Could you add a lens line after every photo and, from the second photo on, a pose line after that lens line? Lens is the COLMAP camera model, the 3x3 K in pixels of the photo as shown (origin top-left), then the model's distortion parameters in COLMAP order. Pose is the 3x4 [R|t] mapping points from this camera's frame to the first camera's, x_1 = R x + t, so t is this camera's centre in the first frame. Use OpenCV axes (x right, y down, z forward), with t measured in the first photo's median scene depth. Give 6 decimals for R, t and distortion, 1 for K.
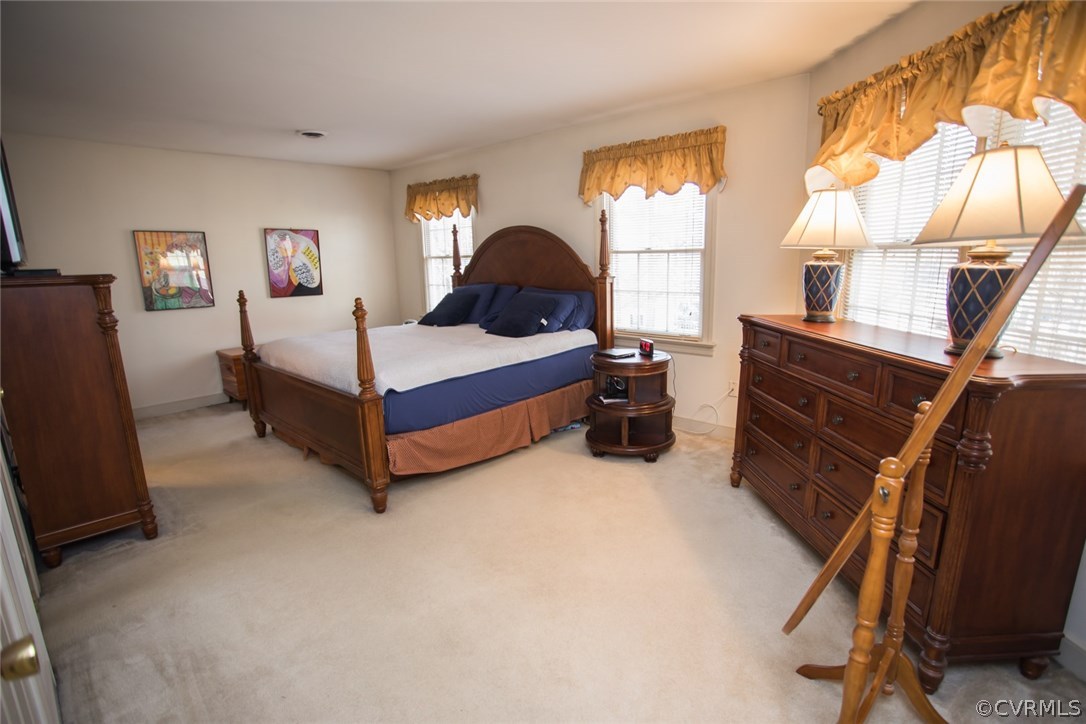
lens RADIAL K [[524.5, 0, 547.4], [0, 524.5, 372.6], [0, 0, 1]] dist [-0.072576, 0.029975]
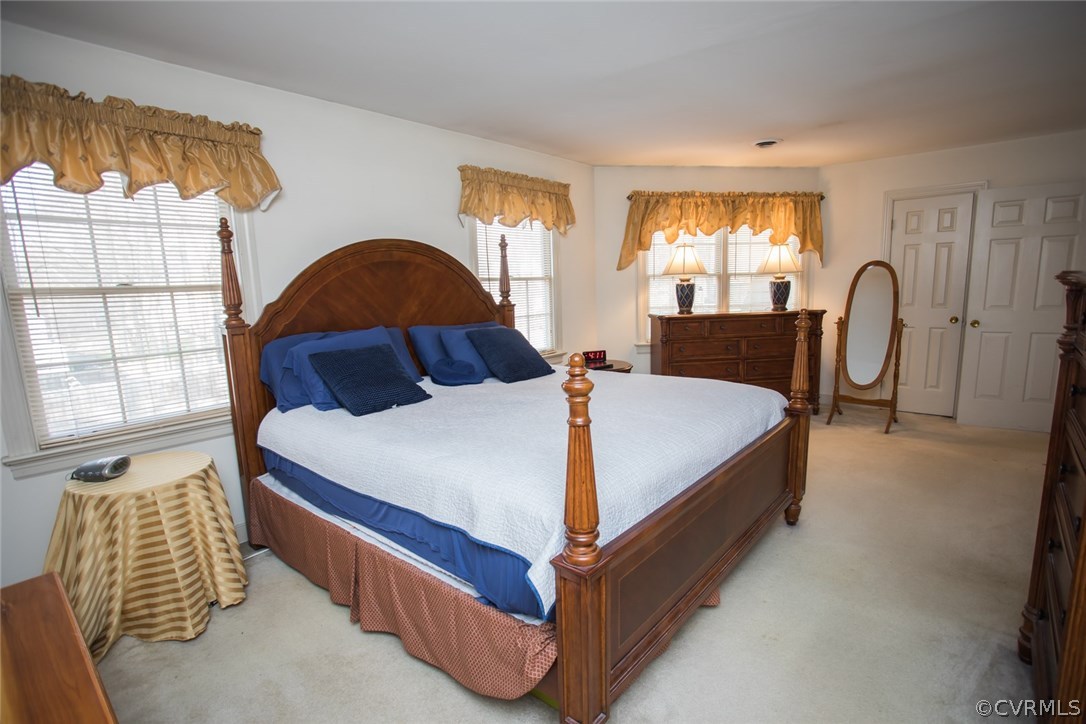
lens RADIAL K [[524.5, 0, 547.4], [0, 524.5, 372.6], [0, 0, 1]] dist [-0.072576, 0.029975]
pose [[-0.072435, -0.154835, 0.985281, -0.876255], [0.237080, 0.956888, 0.167802, -0.206541], [-0.968786, 0.245745, -0.032604, 0.995020]]
